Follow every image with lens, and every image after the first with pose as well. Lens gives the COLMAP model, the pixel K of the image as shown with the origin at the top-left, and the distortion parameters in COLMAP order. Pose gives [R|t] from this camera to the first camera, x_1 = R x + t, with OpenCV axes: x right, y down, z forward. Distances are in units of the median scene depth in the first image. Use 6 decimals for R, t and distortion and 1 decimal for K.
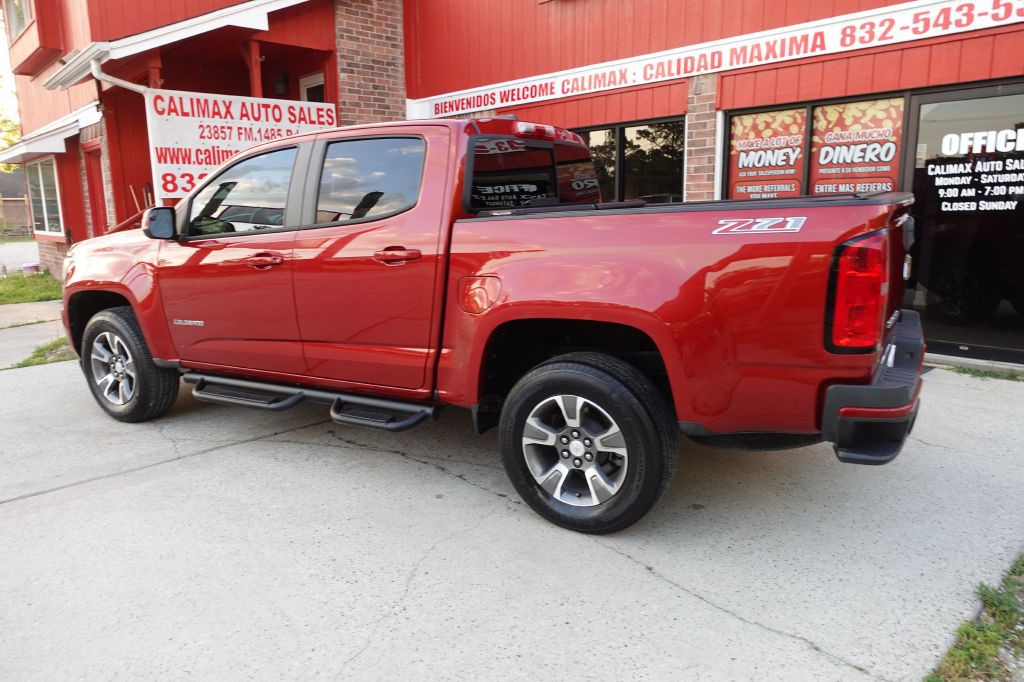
lens RADIAL K [[706.1, 0, 512.9], [0, 706.1, 338.7], [0, 0, 1]] dist [0.000886, -0.002756]
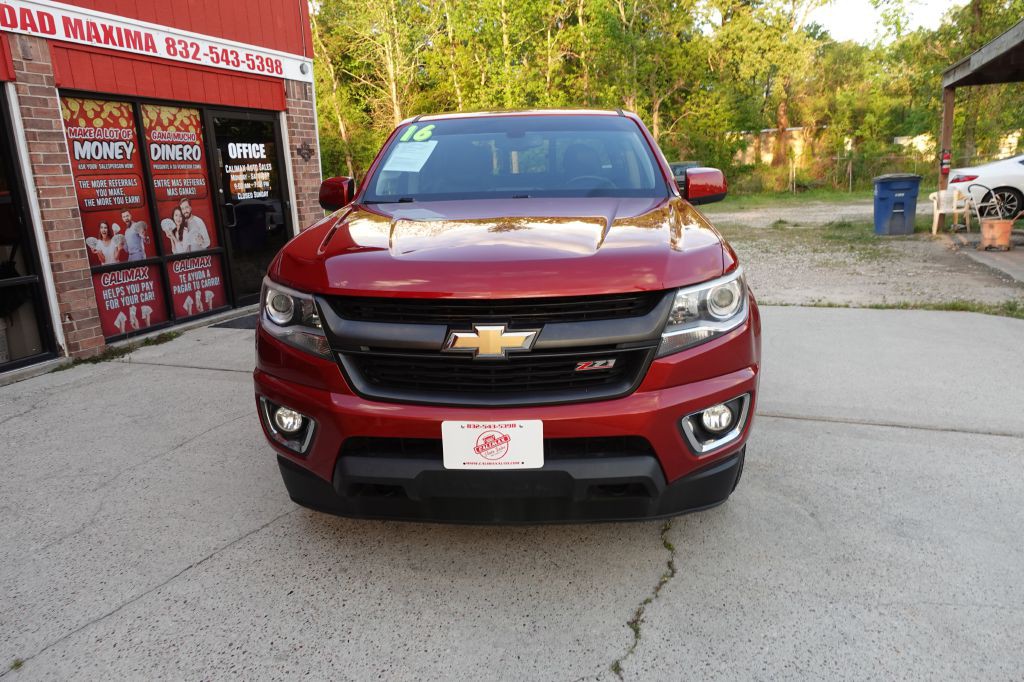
lens RADIAL K [[706.1, 0, 513.9], [0, 706.1, 340.6], [0, 0, 1]] dist [0.000886, -0.002756]
pose [[-0.463501, -0.168527, 0.869923, -0.734160], [0.216626, 0.930406, 0.295664, -0.182534], [-0.859209, 0.325489, -0.394737, 0.991714]]
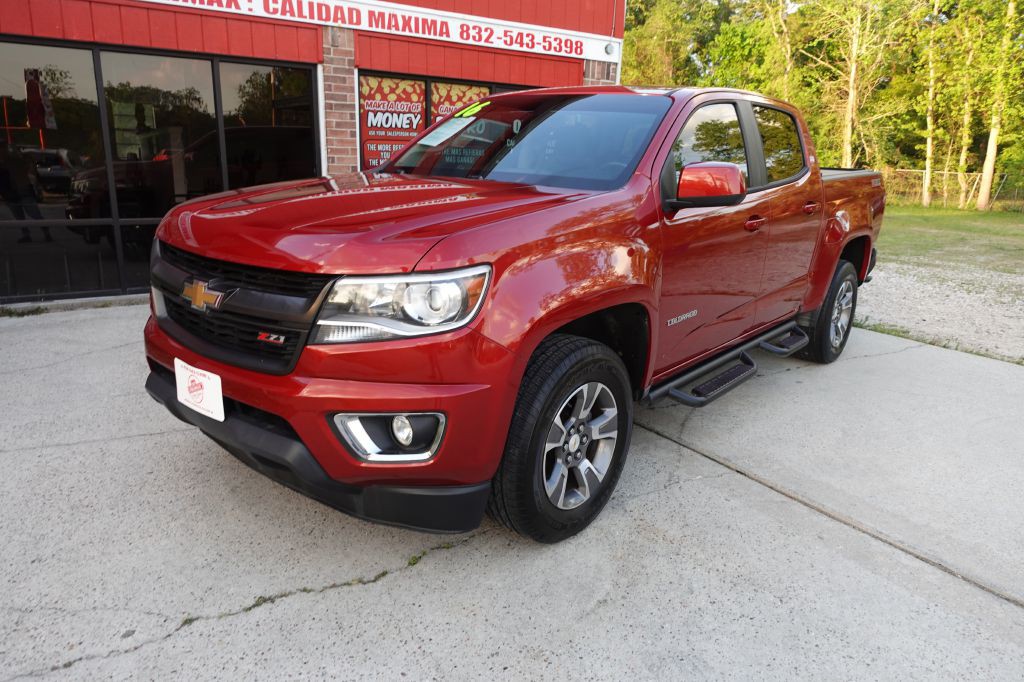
lens RADIAL K [[706.1, 0, 513.5], [0, 706.1, 339.9], [0, 0, 1]] dist [0.000886, -0.002756]
pose [[0.151556, -0.222821, 0.963007, -0.769735], [0.157200, 0.967294, 0.199073, -0.112791], [-0.975868, 0.121214, 0.181627, 0.658239]]
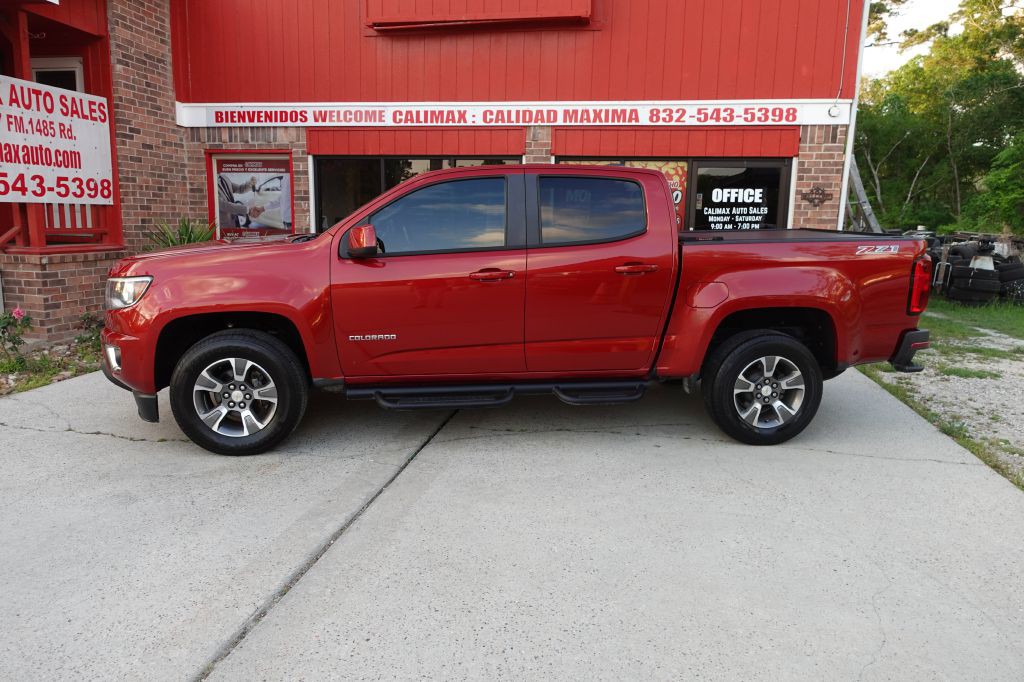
lens RADIAL K [[706.1, 0, 512.5], [0, 706.1, 340.2], [0, 0, 1]] dist [0.000886, -0.002756]
pose [[0.794384, -0.070435, 0.603319, -0.577688], [0.082142, 0.996587, 0.008192, -0.006710], [-0.601837, 0.043051, 0.797458, 0.040323]]
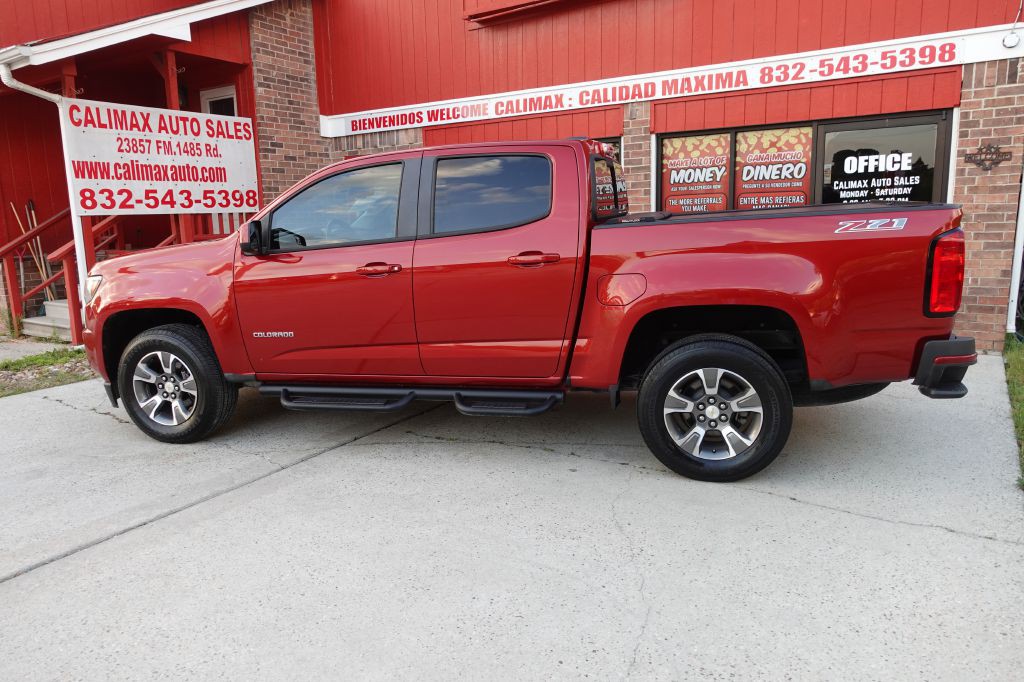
lens RADIAL K [[706.1, 0, 512.5], [0, 706.1, 339.7], [0, 0, 1]] dist [0.000886, -0.002756]
pose [[0.965638, -0.054824, 0.254044, -0.243599], [0.060179, 0.998098, -0.013350, 0.011747], [-0.252829, 0.028179, 0.967101, -0.040526]]
